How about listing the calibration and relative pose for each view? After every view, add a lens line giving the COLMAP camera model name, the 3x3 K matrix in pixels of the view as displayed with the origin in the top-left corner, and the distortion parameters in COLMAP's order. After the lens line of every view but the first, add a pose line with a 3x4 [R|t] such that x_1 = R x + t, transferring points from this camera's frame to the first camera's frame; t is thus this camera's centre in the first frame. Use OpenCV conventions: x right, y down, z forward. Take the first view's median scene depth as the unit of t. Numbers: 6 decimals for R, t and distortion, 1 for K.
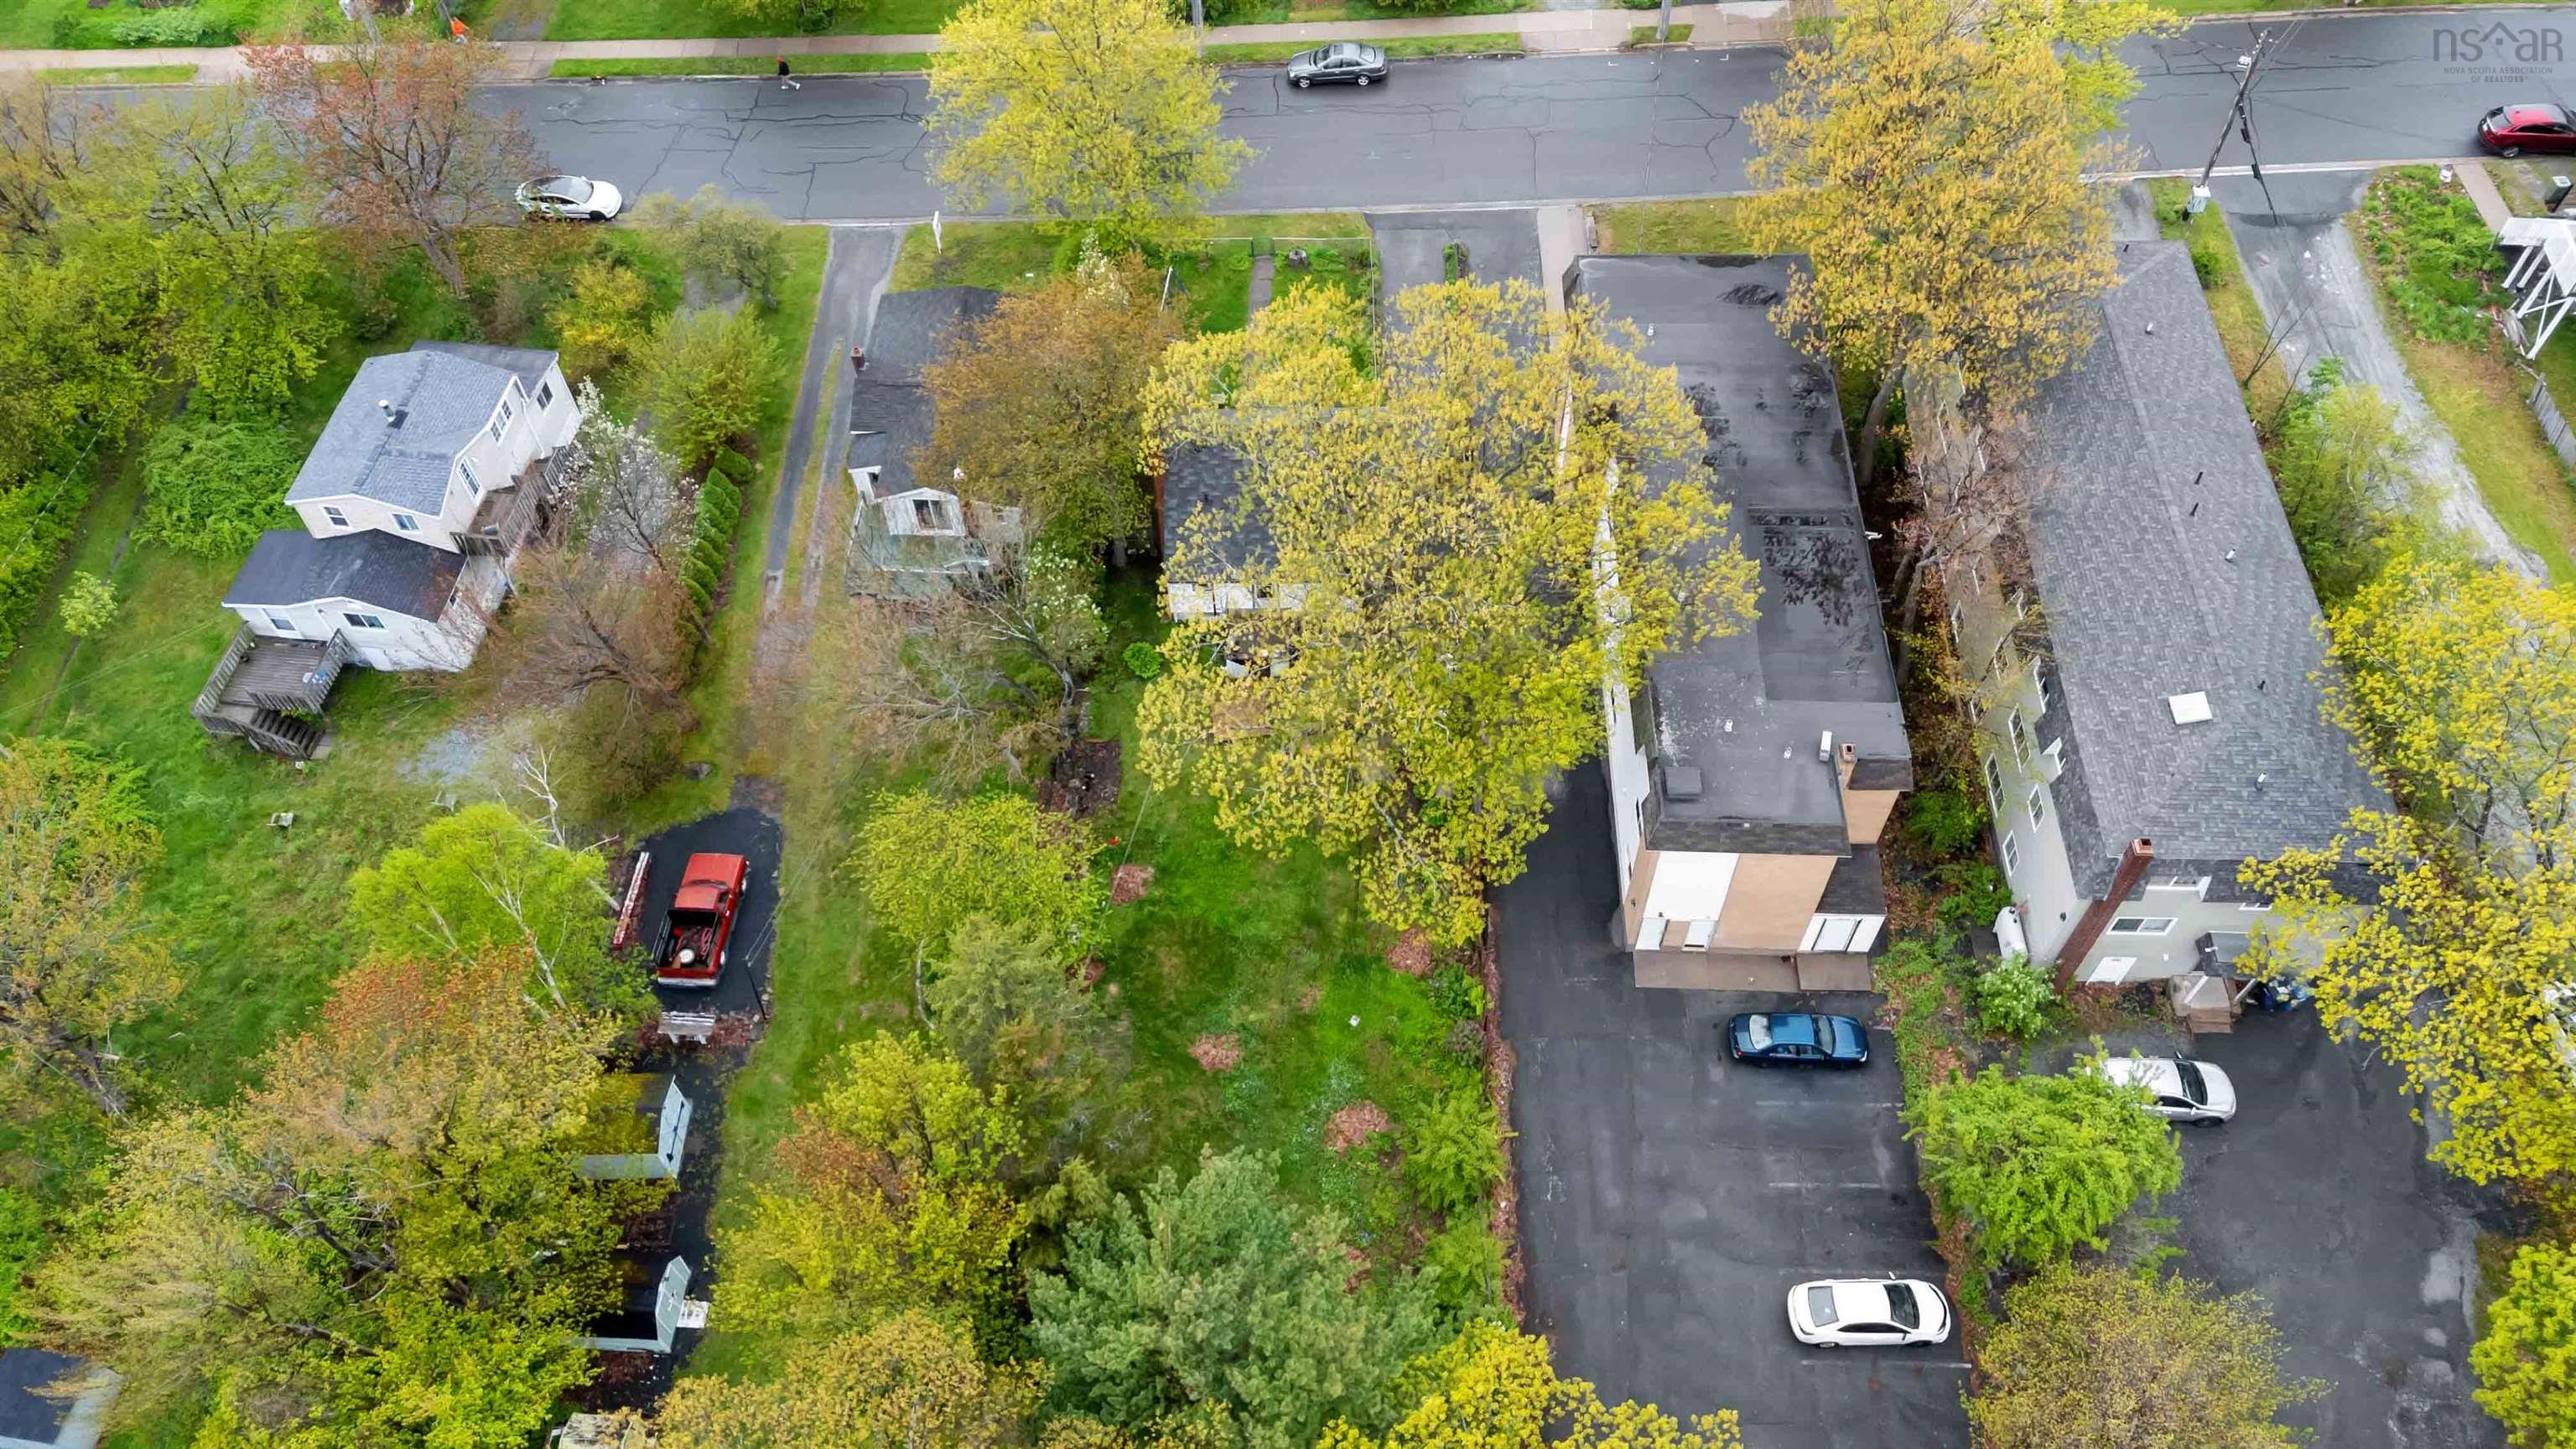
lens RADIAL K [[1887.0, 0, 1288.0], [0, 1887.0, 724.5], [0, 0, 1]] dist [0.084659, -0.069778]
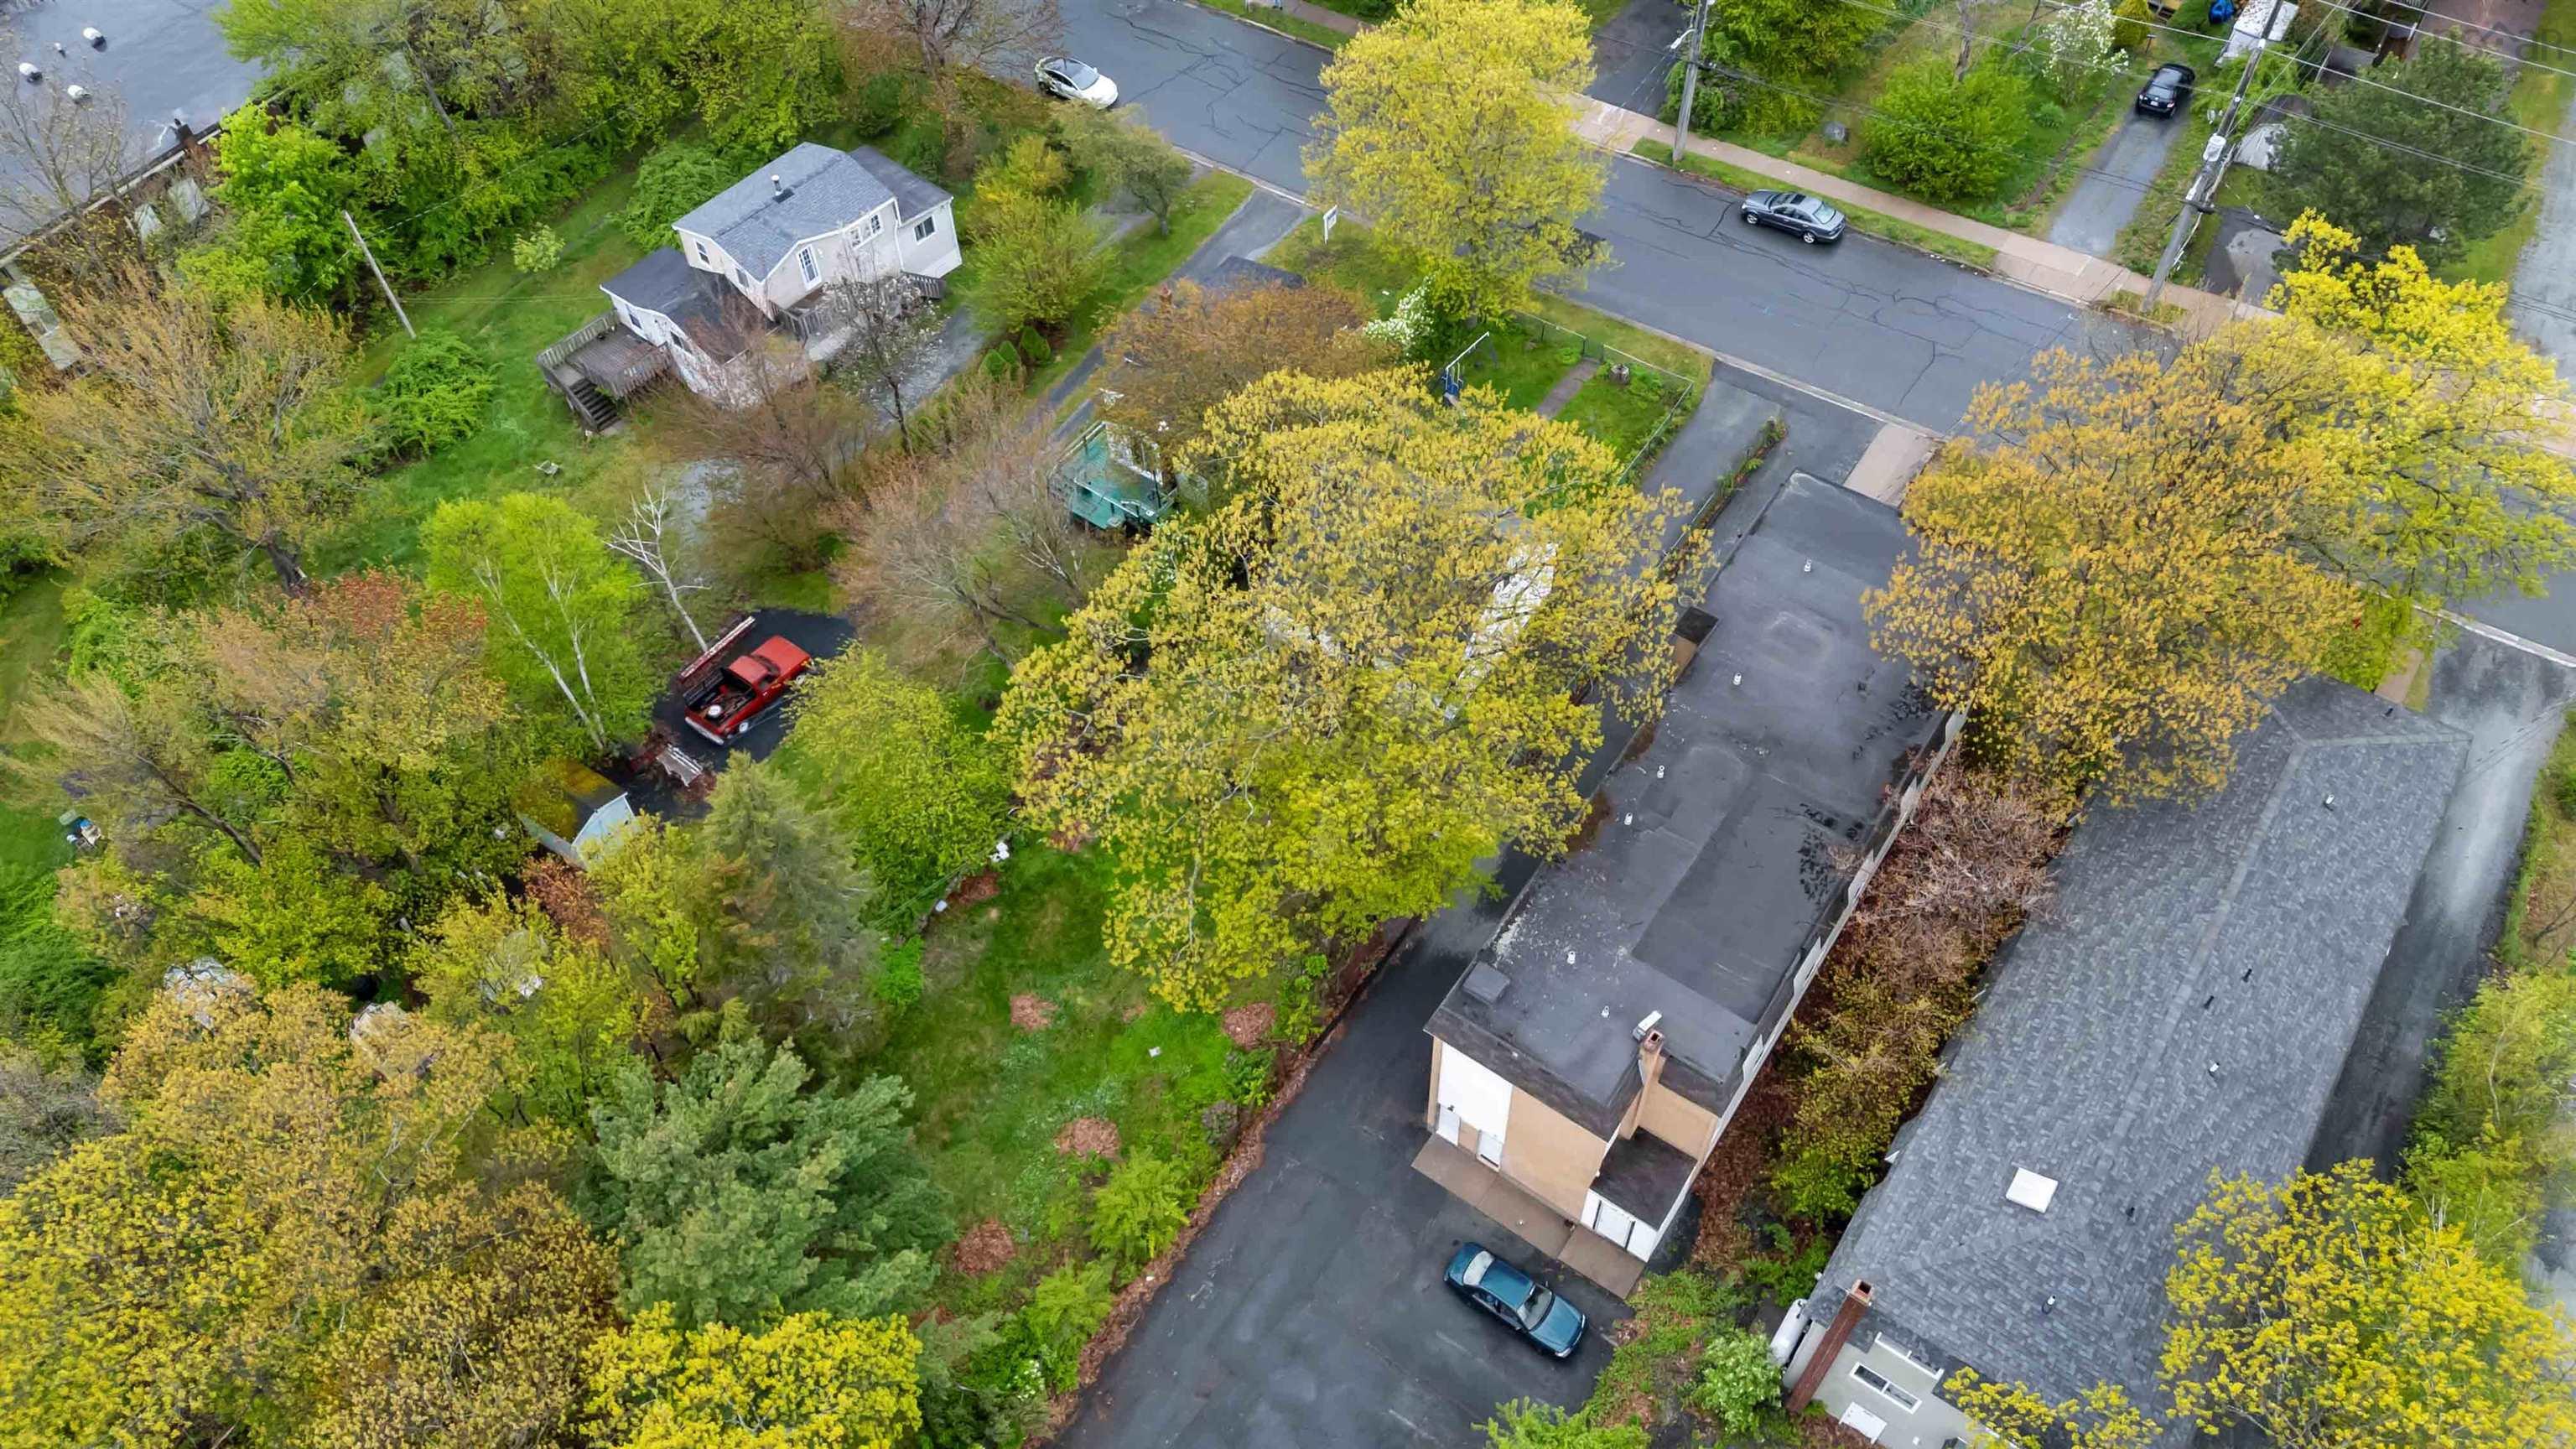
lens RADIAL K [[1887.0, 0, 1288.0], [0, 1887.0, 724.5], [0, 0, 1]] dist [0.084659, -0.069778]
pose [[0.837227, 0.436603, -0.329285, 0.305544], [-0.442711, 0.894617, 0.060565, -0.079533], [0.321027, 0.095071, 0.942286, 0.051572]]
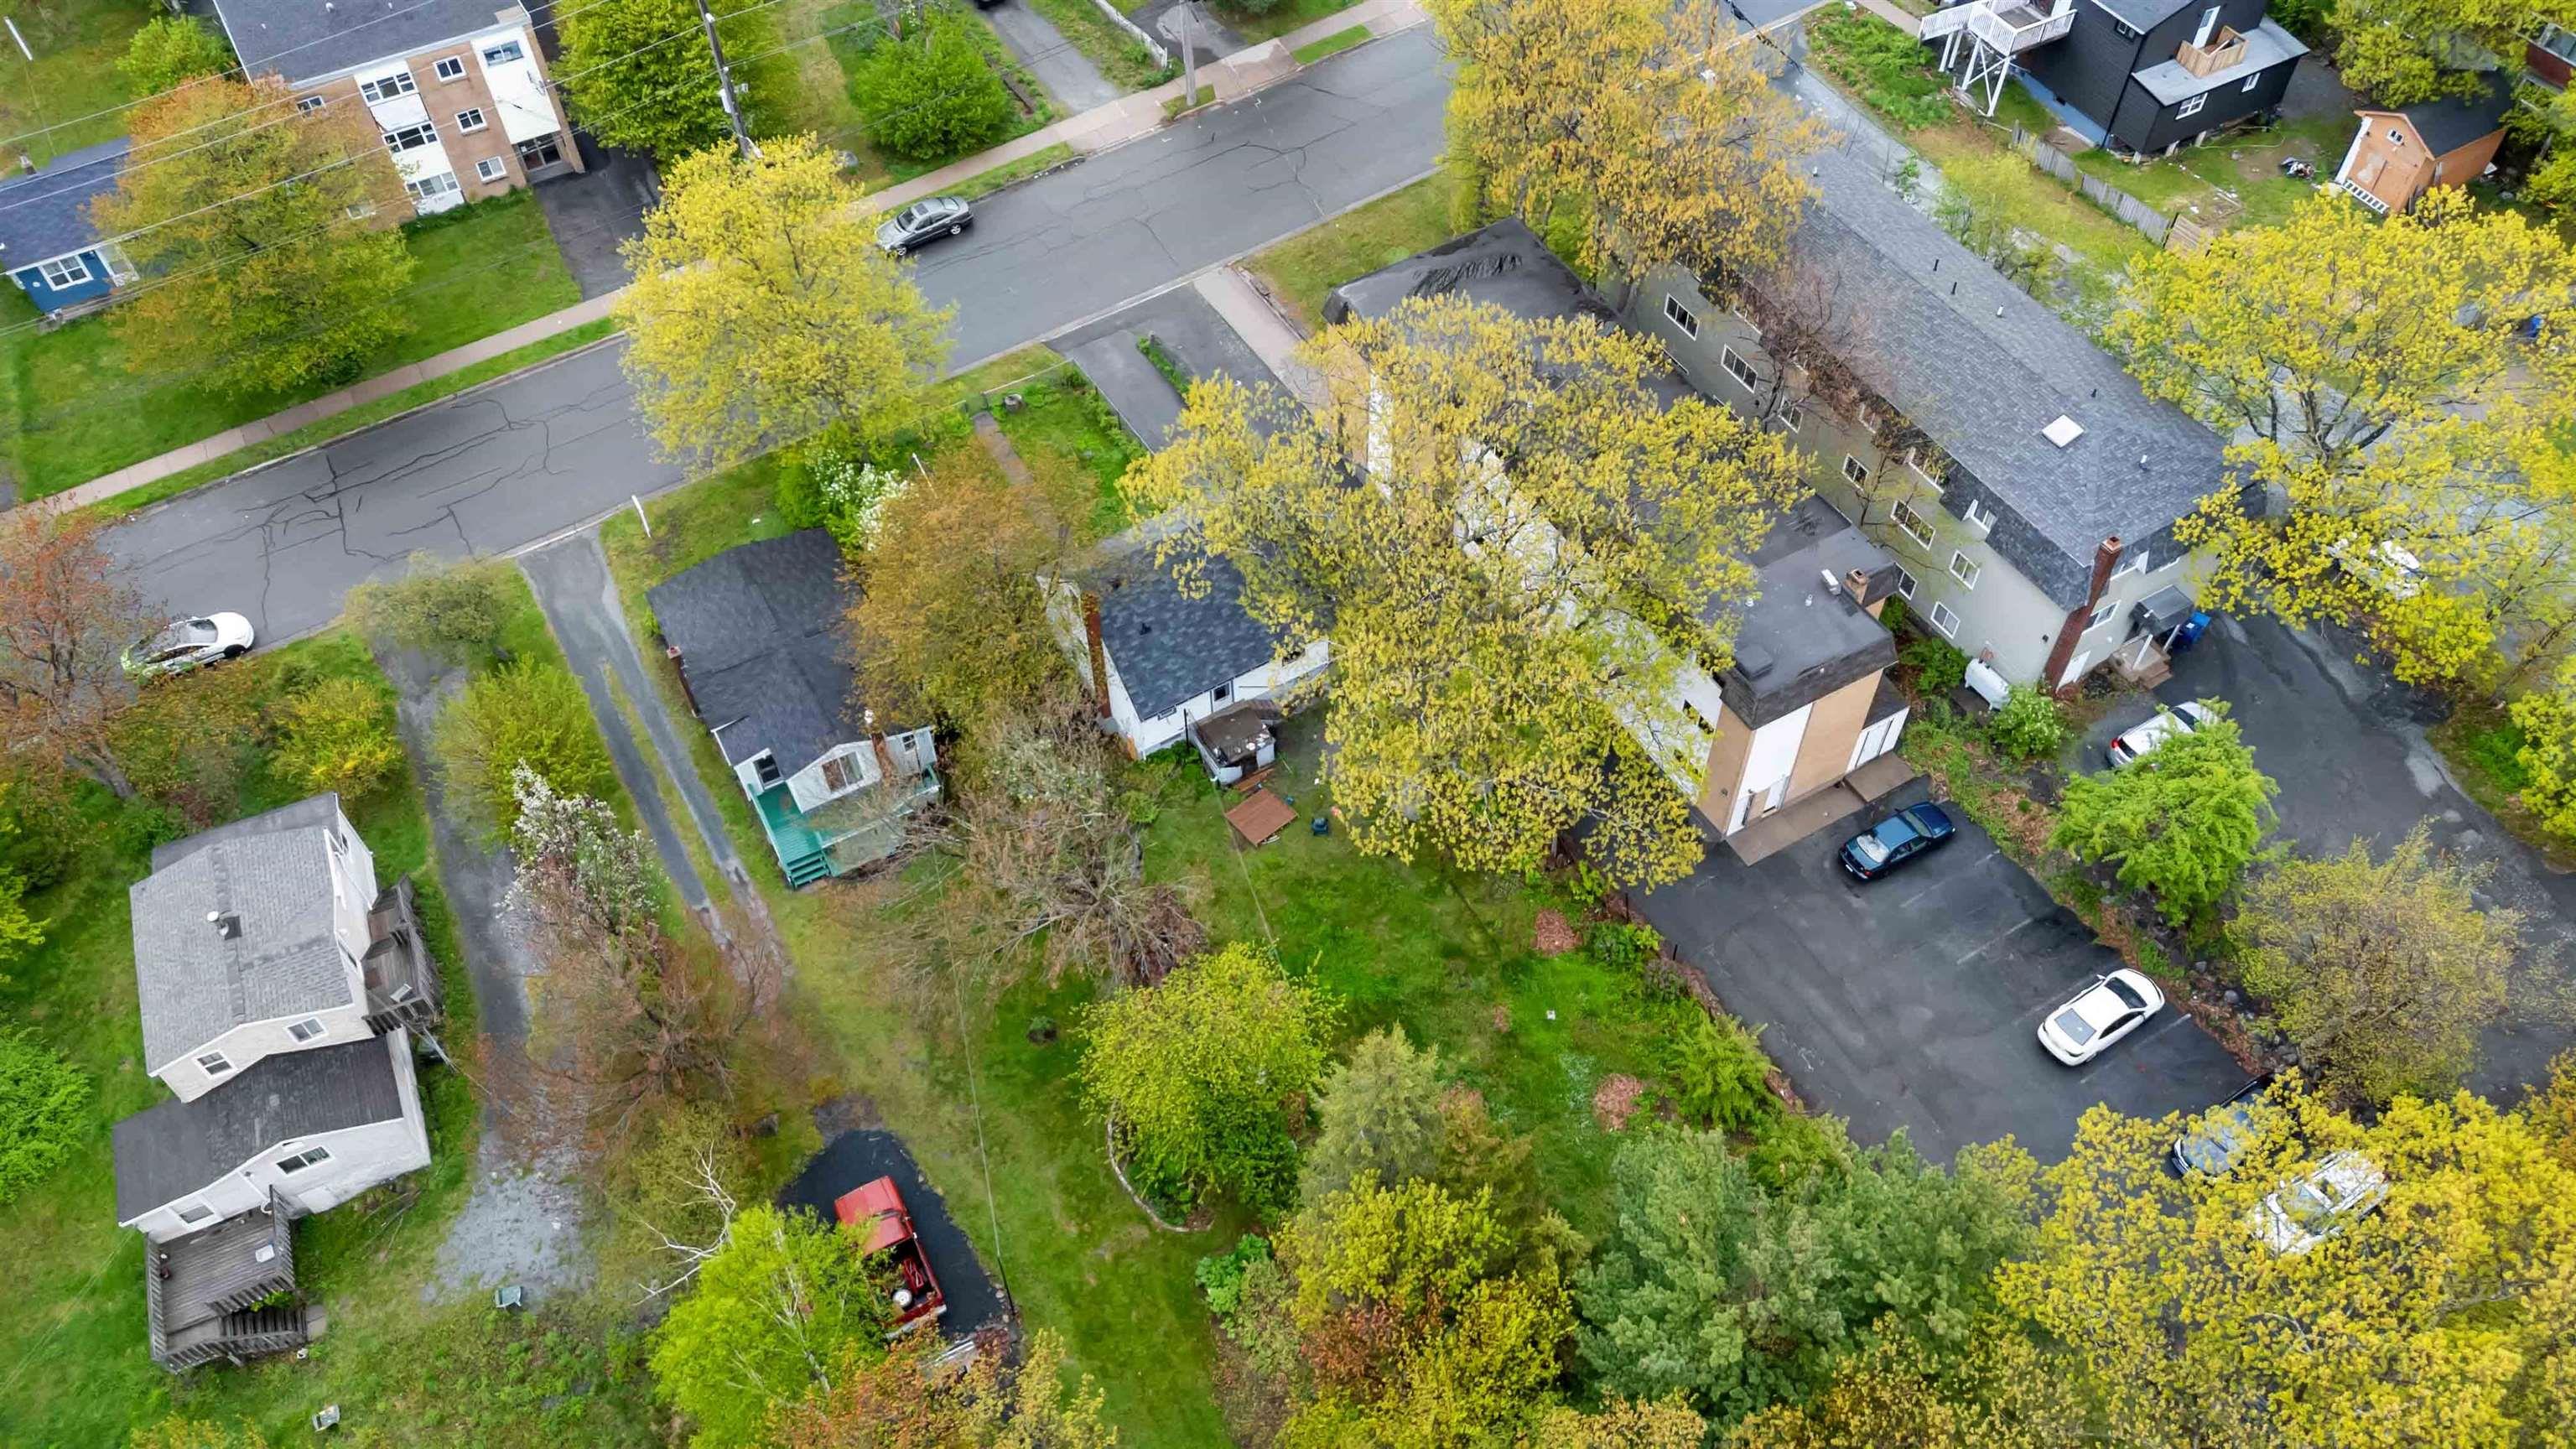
lens RADIAL K [[1887.0, 0, 1288.0], [0, 1887.0, 724.5], [0, 0, 1]] dist [0.084659, -0.069778]
pose [[0.849797, -0.408287, 0.333387, -0.317833], [0.429051, 0.903194, 0.012468, -0.051648], [-0.306204, 0.132445, 0.942707, 0.049036]]
